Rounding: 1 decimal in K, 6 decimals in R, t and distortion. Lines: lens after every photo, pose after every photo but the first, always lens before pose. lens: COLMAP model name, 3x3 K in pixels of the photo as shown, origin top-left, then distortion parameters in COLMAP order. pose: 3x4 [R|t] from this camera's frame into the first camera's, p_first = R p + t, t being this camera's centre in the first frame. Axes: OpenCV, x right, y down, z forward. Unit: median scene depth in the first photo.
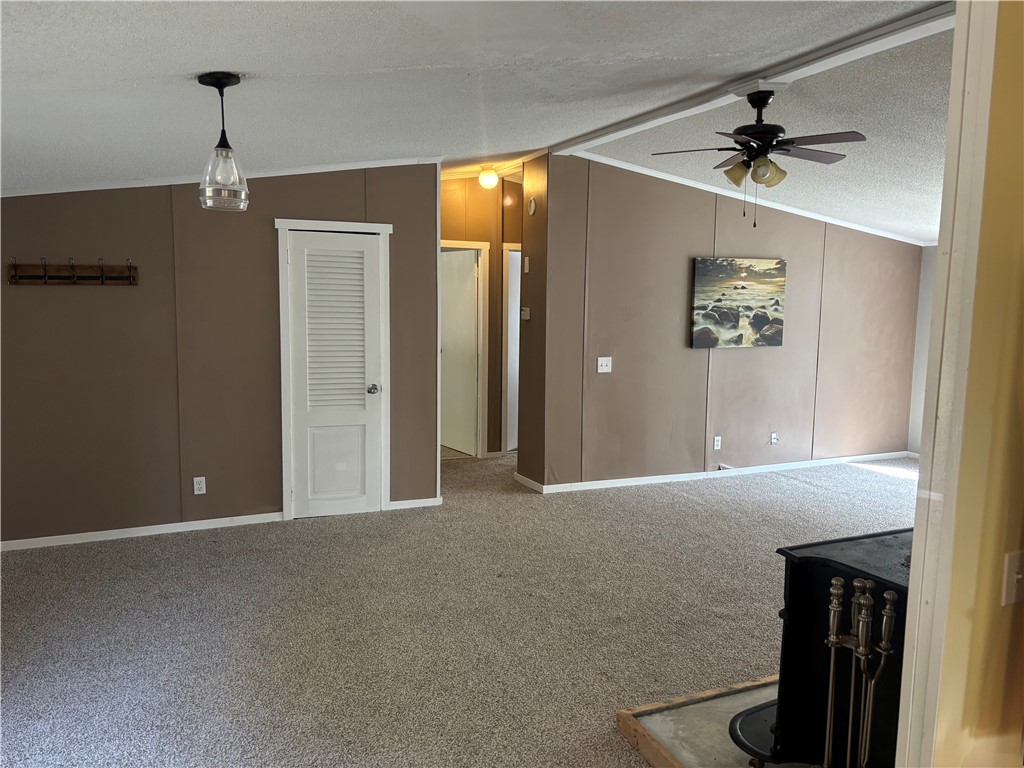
lens RADIAL K [[783.7, 0, 520.8], [0, 783.7, 386.3], [0, 0, 1]] dist [0.022545, 0.003199]
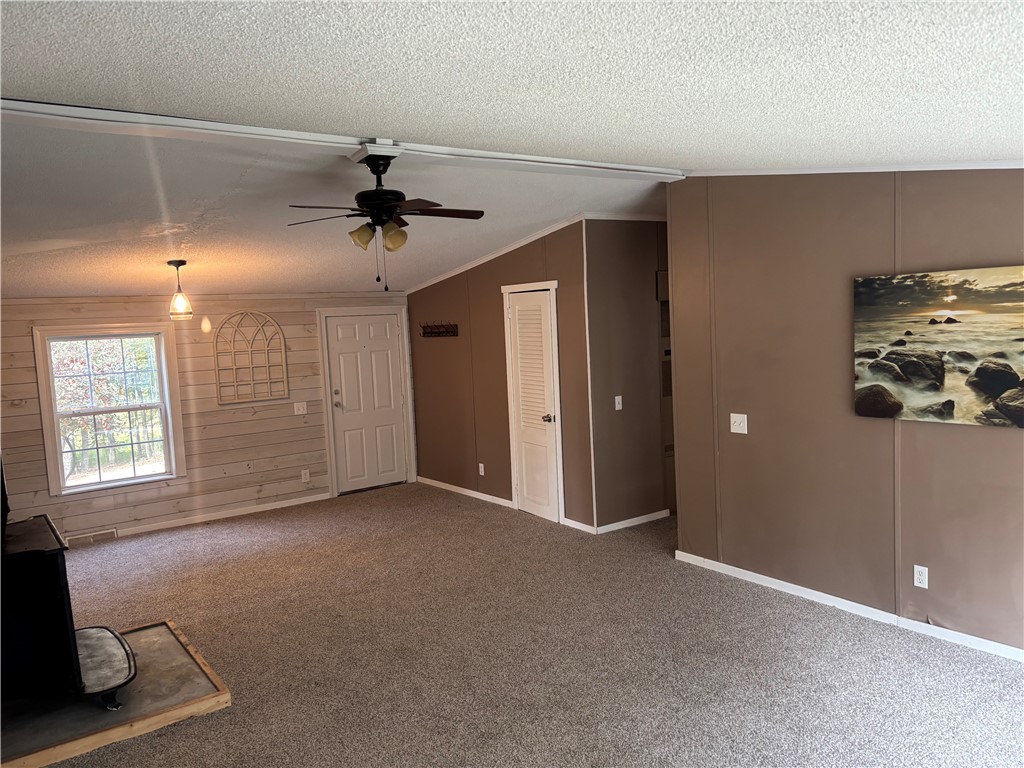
lens RADIAL K [[783.7, 0, 520.8], [0, 783.7, 386.3], [0, 0, 1]] dist [0.022545, 0.003199]
pose [[0.198222, 0.063858, -0.978075, 0.797491], [-0.077335, 0.995783, 0.049341, -0.082674], [0.977101, 0.065859, 0.202325, 0.583073]]
